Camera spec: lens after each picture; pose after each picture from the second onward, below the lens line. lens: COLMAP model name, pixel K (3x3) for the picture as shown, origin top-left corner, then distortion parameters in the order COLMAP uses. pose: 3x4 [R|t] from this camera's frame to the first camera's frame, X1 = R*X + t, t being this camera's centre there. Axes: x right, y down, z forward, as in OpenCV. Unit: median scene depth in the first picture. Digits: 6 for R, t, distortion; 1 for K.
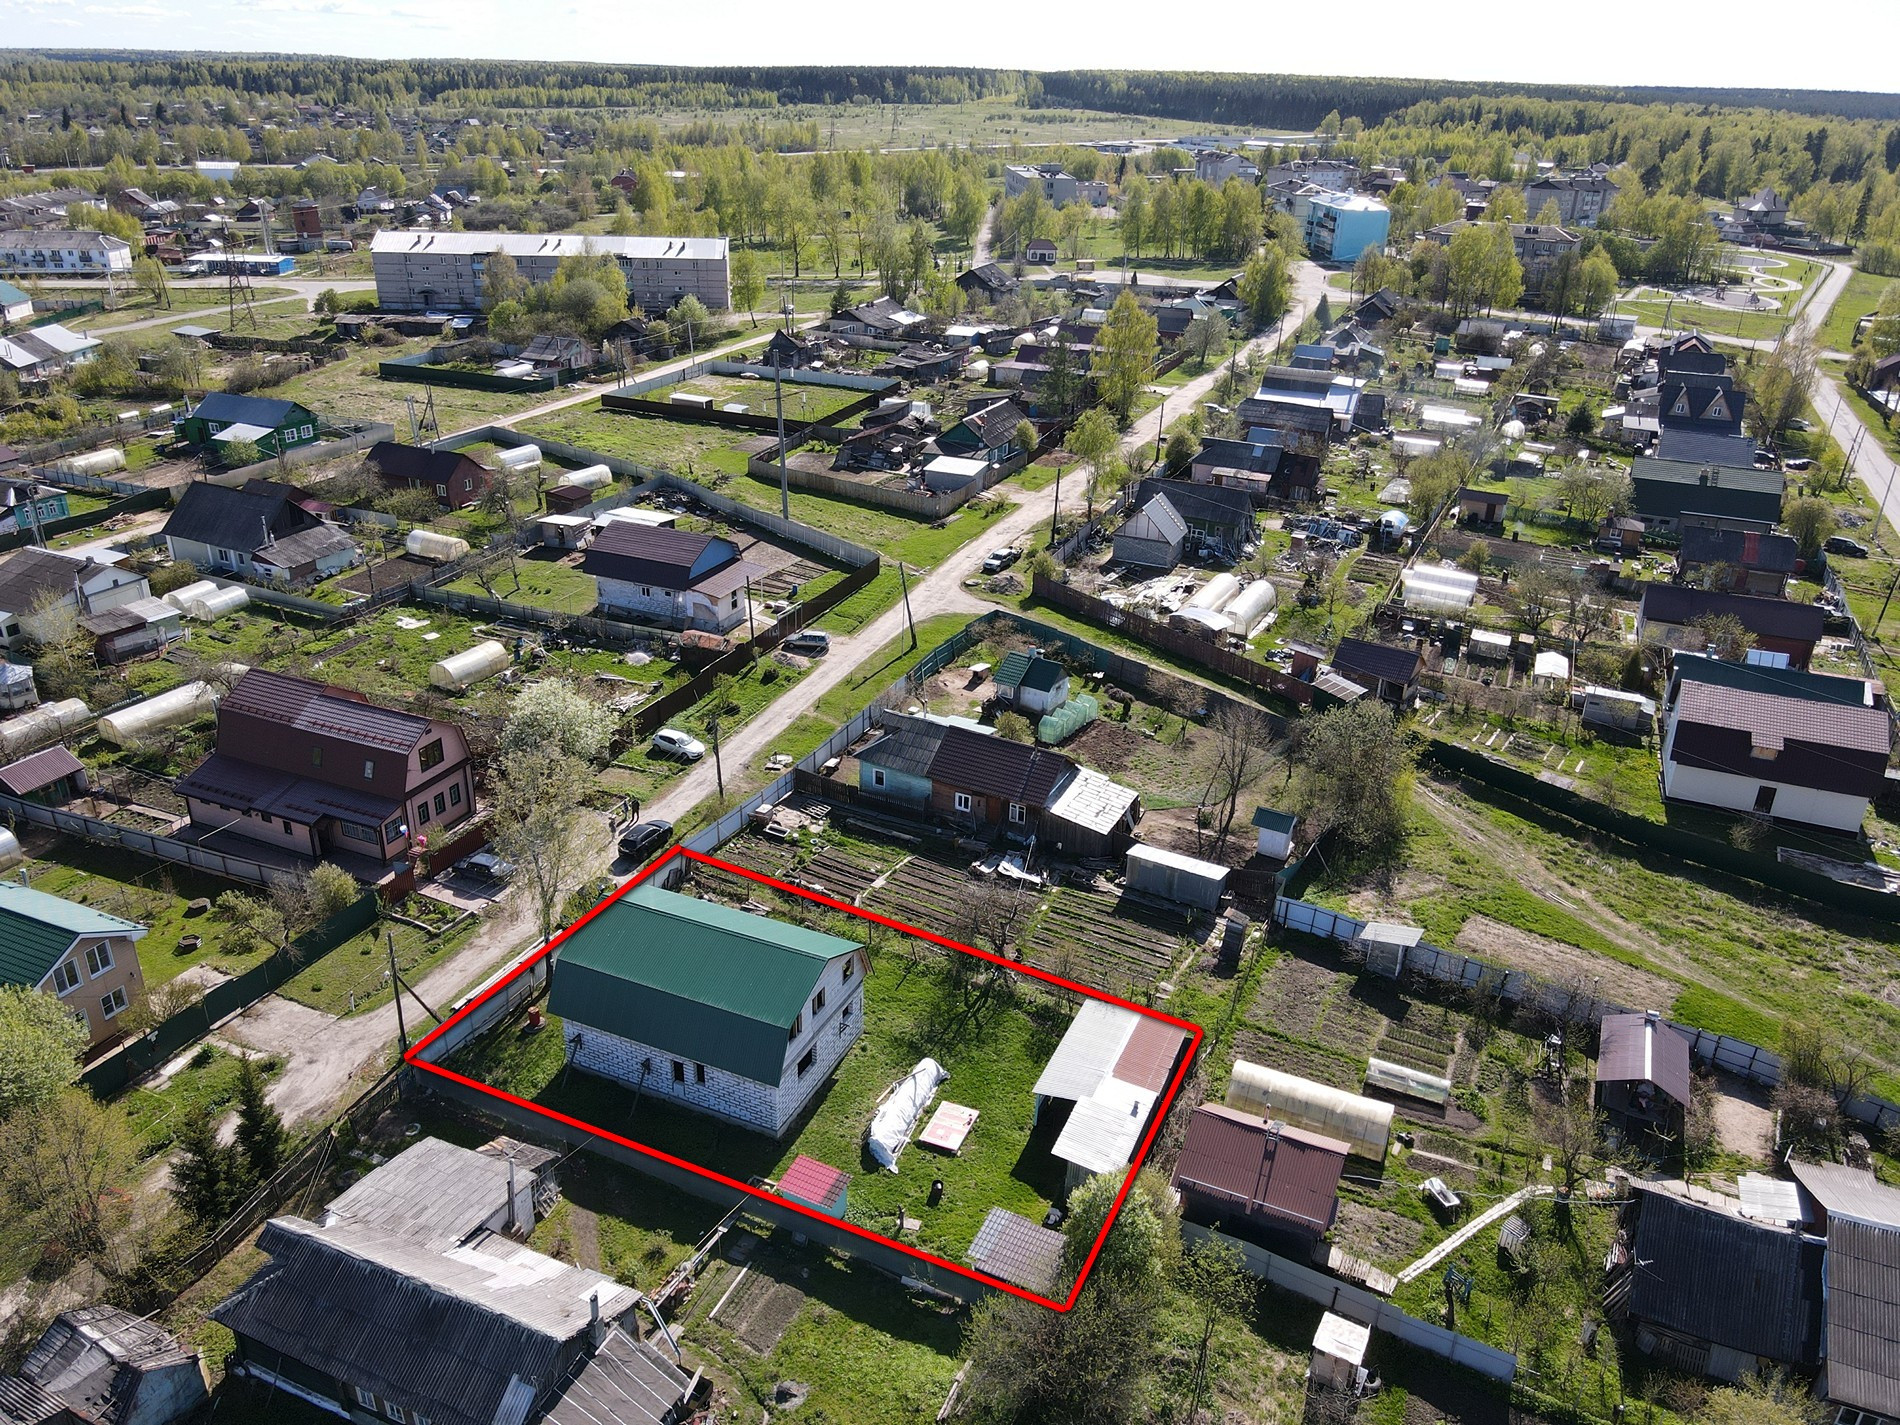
lens RADIAL K [[1410.6, 0, 955.5], [0, 1410.6, 712.5], [0, 0, 1]] dist [-0.015119, 0.050085]
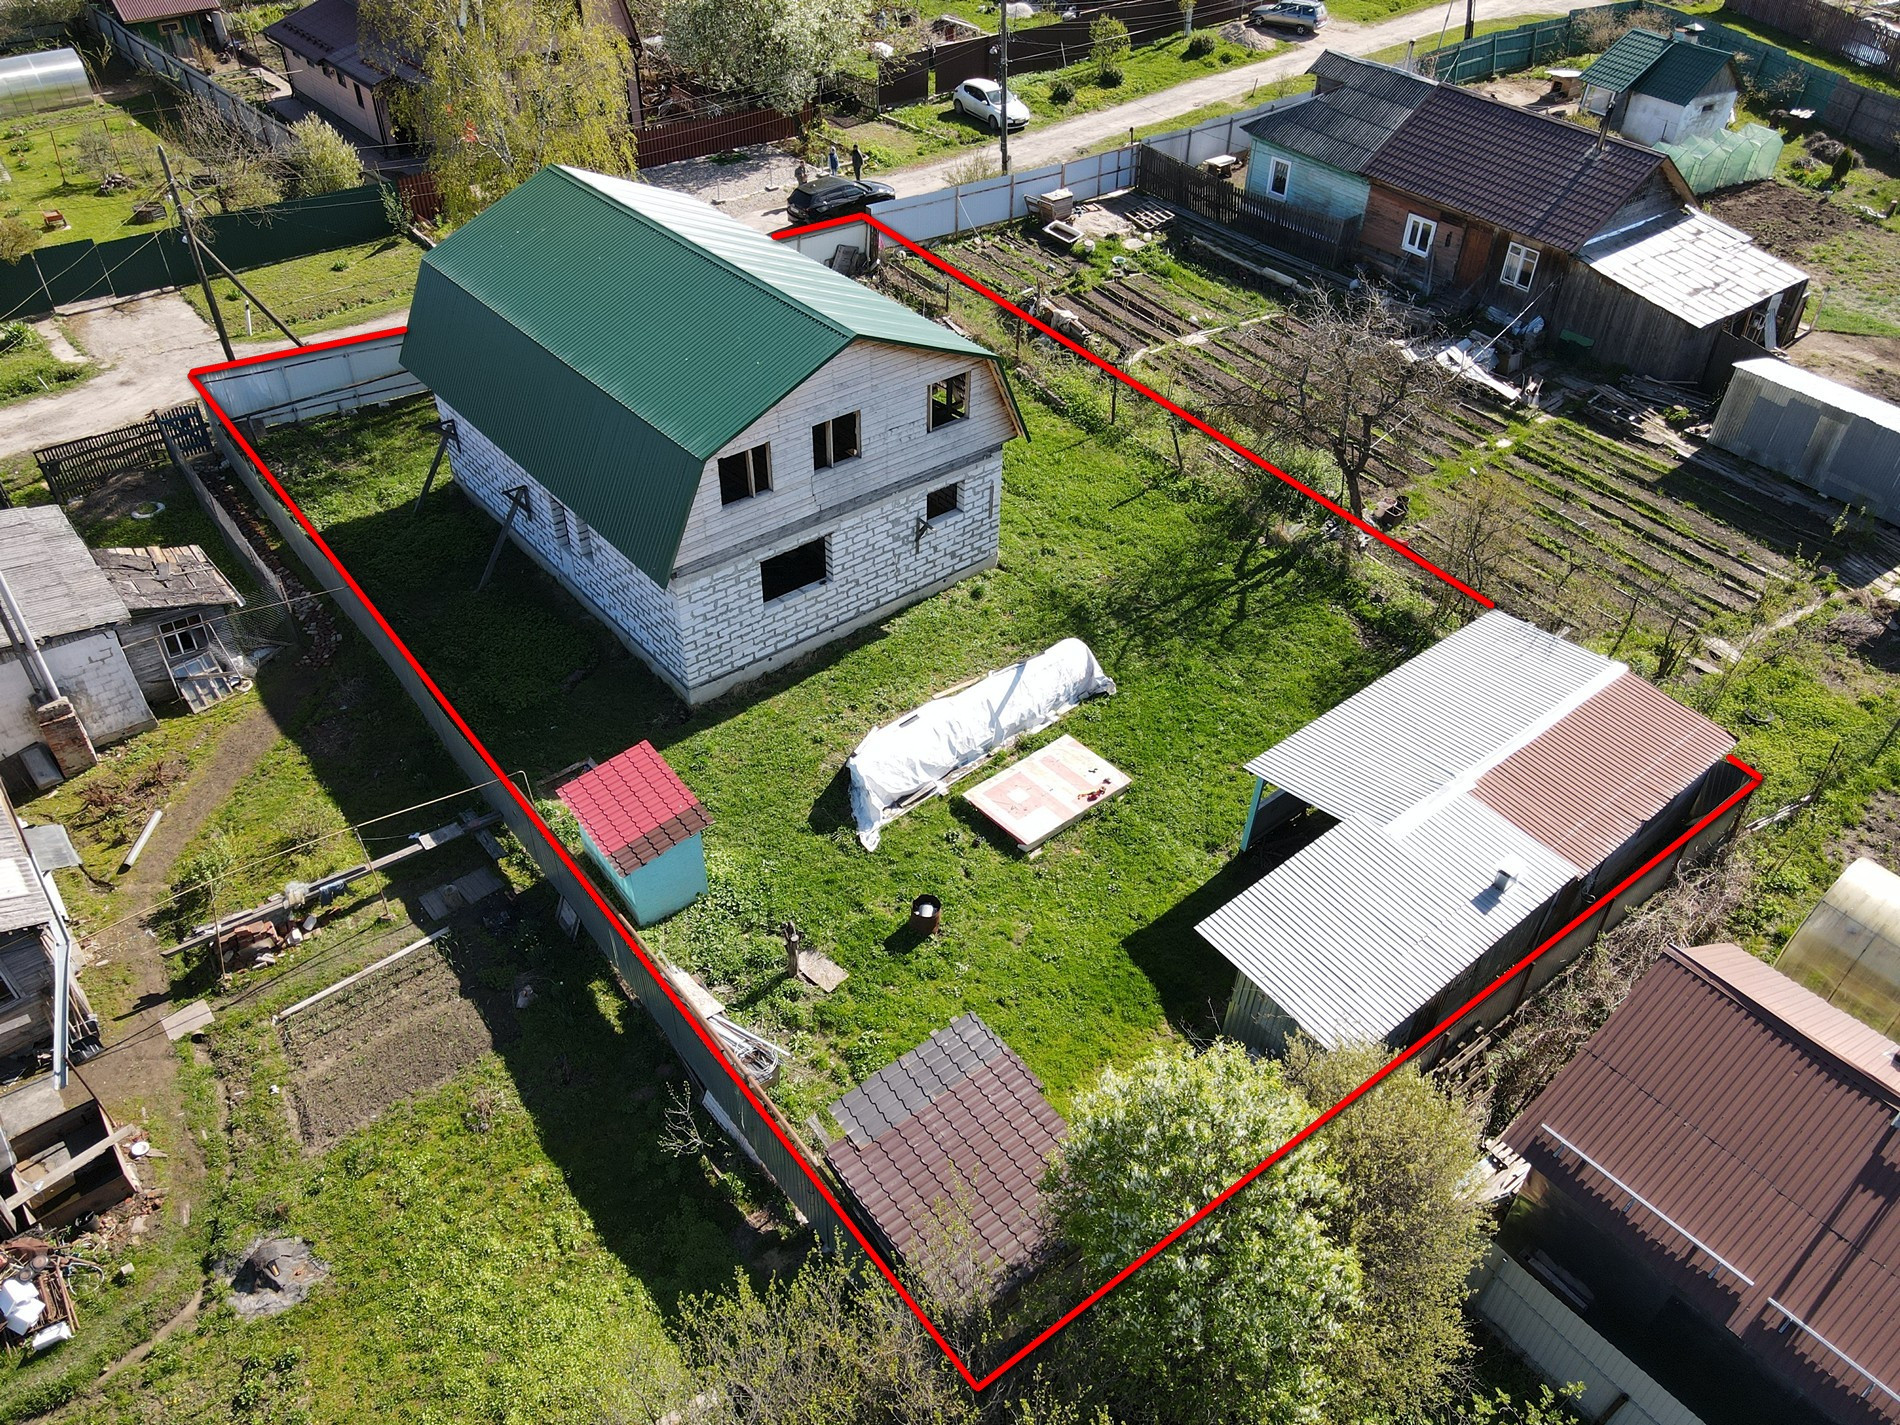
lens RADIAL K [[1406.7, 0, 949.4], [0, 1406.7, 714.9], [0, 0, 1]] dist [0.006705, 0.001630]
pose [[0.891795, 0.273132, -0.360694, 0.080312], [-0.176791, 0.944206, 0.277884, 0.109190], [0.416468, -0.184049, 0.890326, 0.420654]]
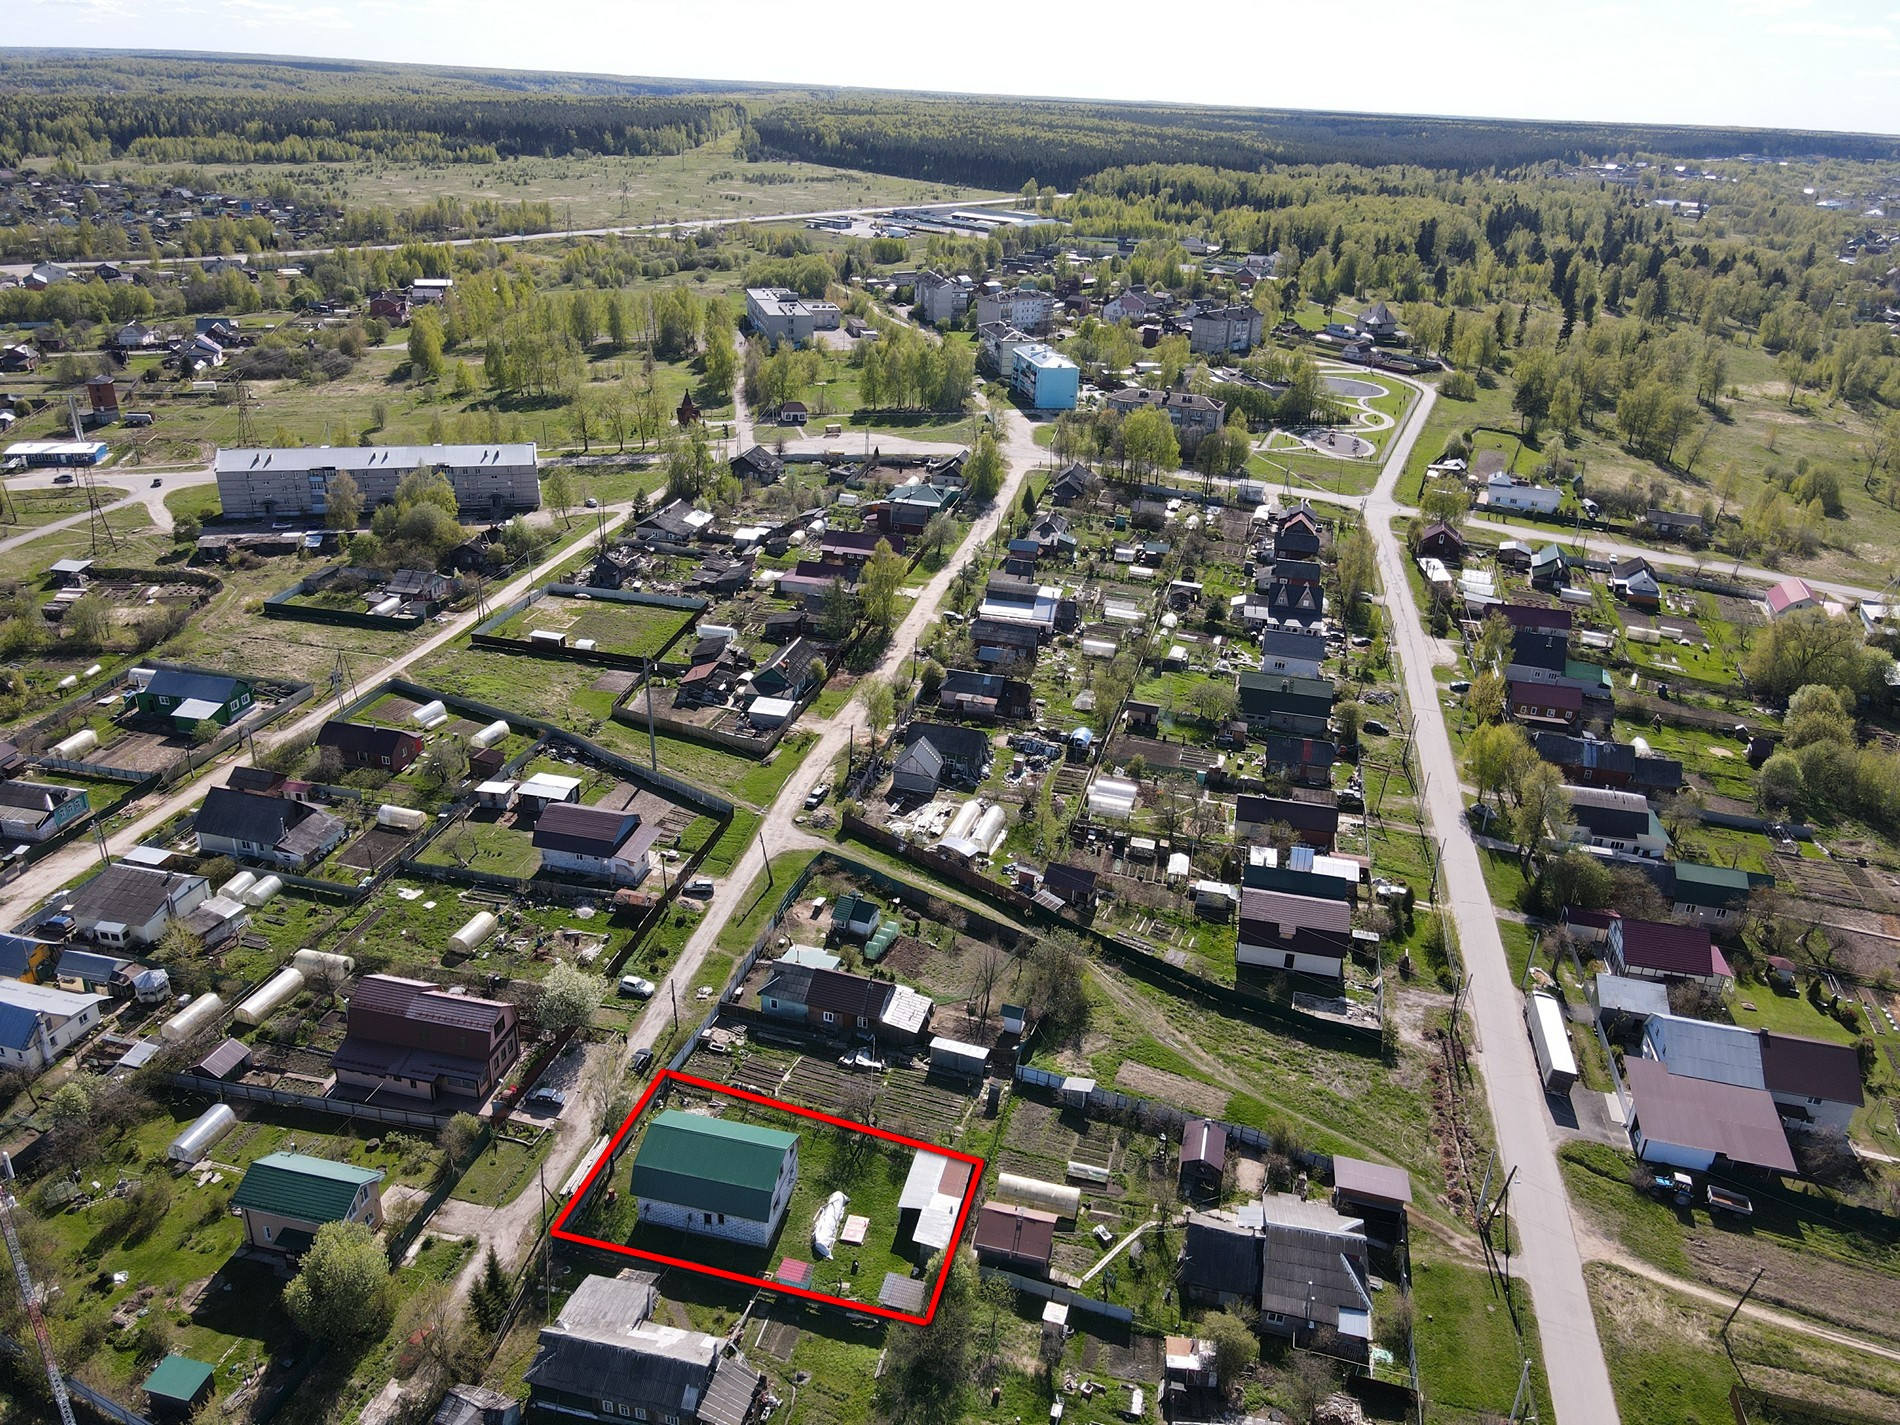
lens RADIAL K [[1410.6, 0, 955.5], [0, 1410.6, 712.5], [0, 0, 1]] dist [-0.015119, 0.050085]
pose [[0.981717, -0.065314, 0.178790, -0.113520], [0.064070, 0.997864, 0.012730, -0.286614], [-0.179240, -0.001042, 0.983805, -0.613759]]
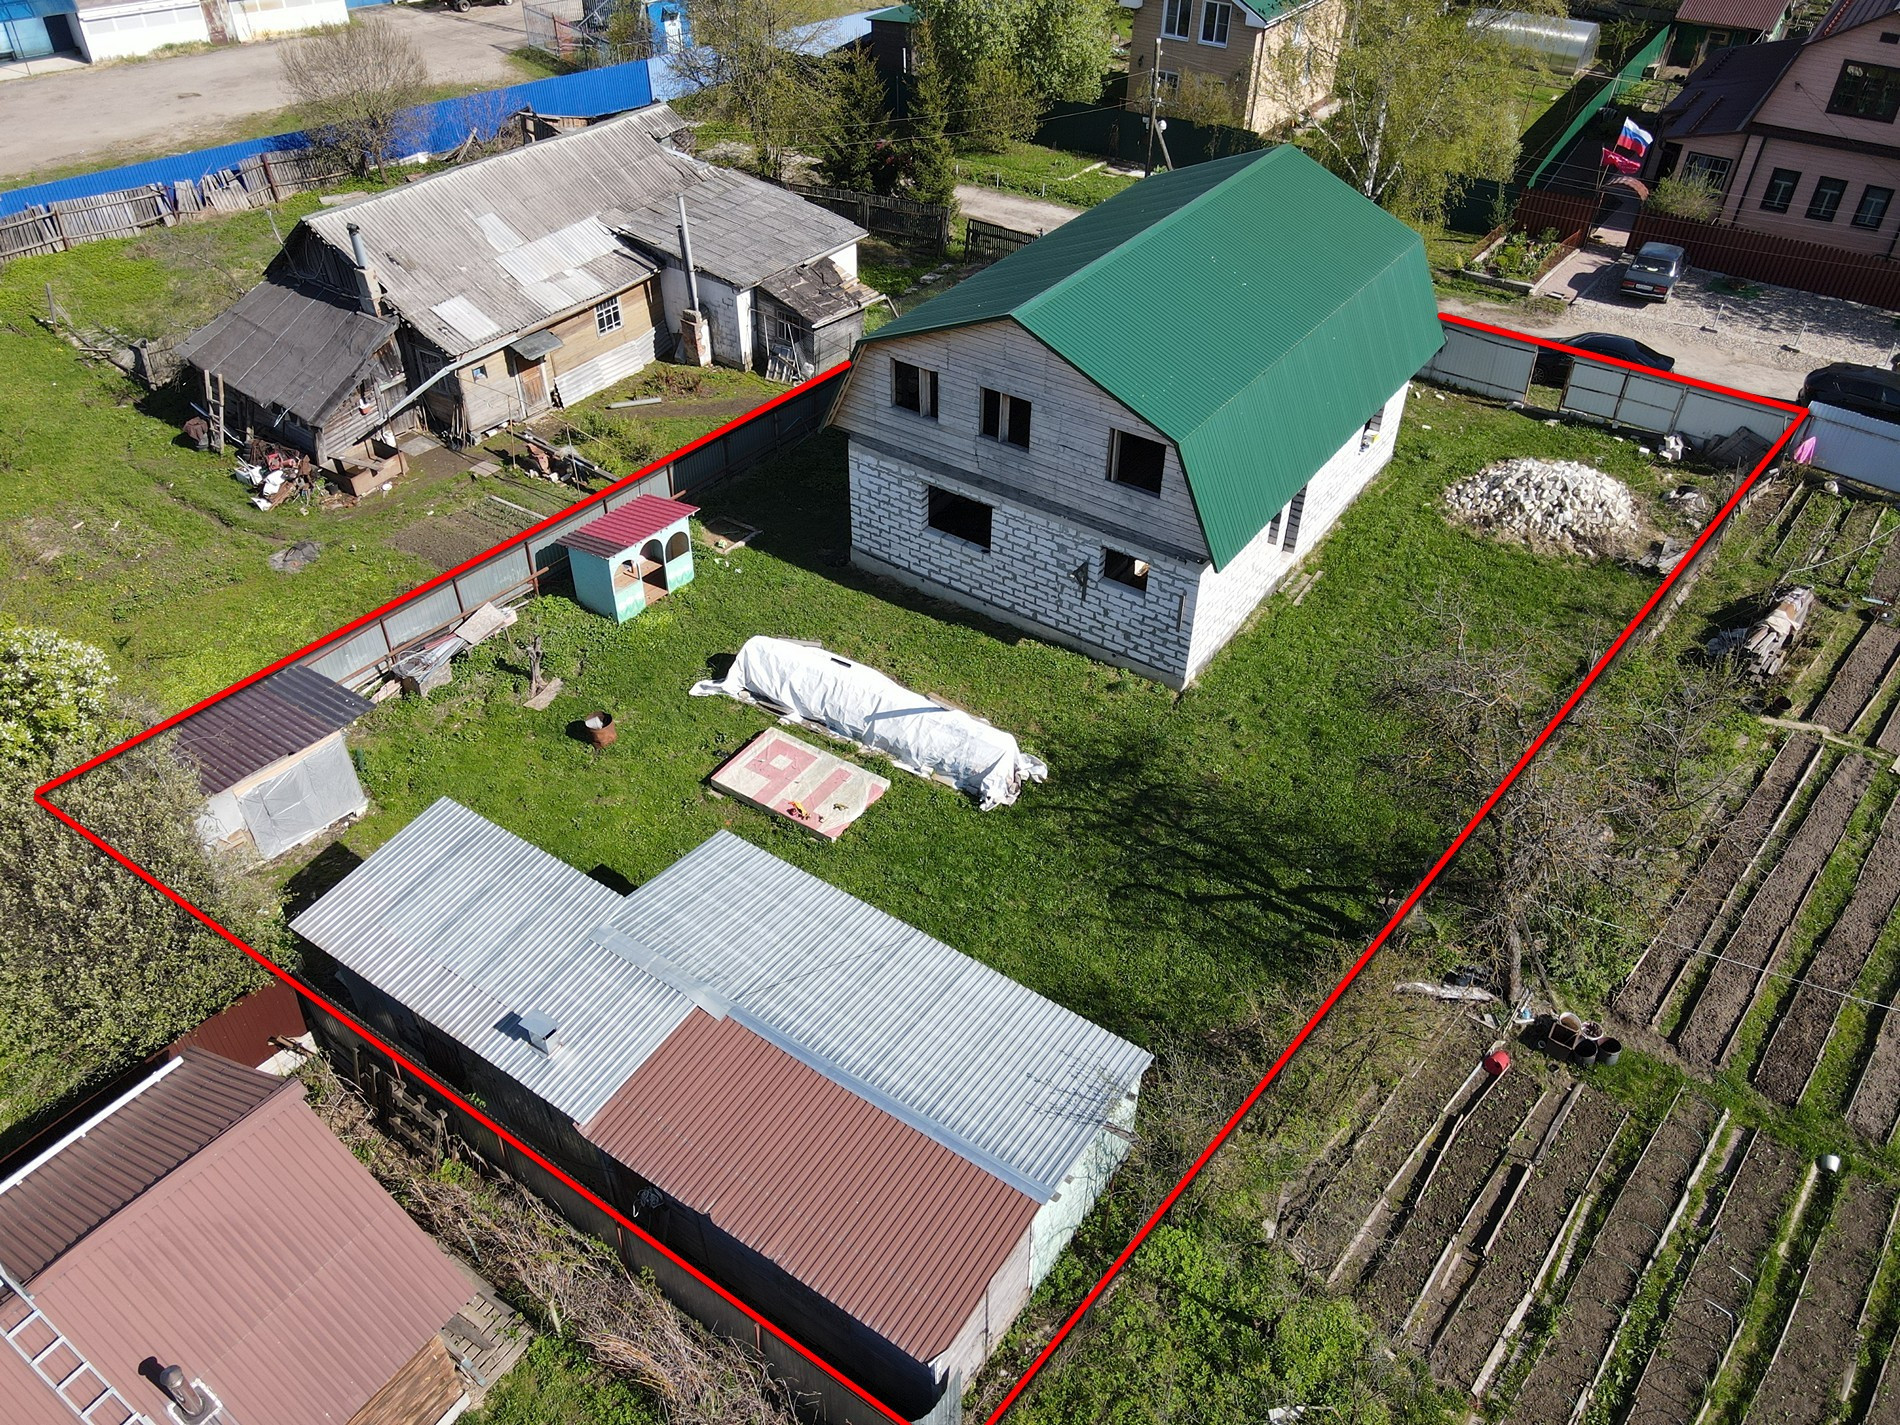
lens RADIAL K [[1410.6, 0, 955.5], [0, 1410.6, 712.5], [0, 0, 1]] dist [-0.015119, 0.050085]
pose [[-0.189629, 0.594865, -0.781138, 0.203648], [-0.421399, 0.669266, 0.611969, 0.006185], [0.886828, 0.445218, 0.123763, 0.673078]]
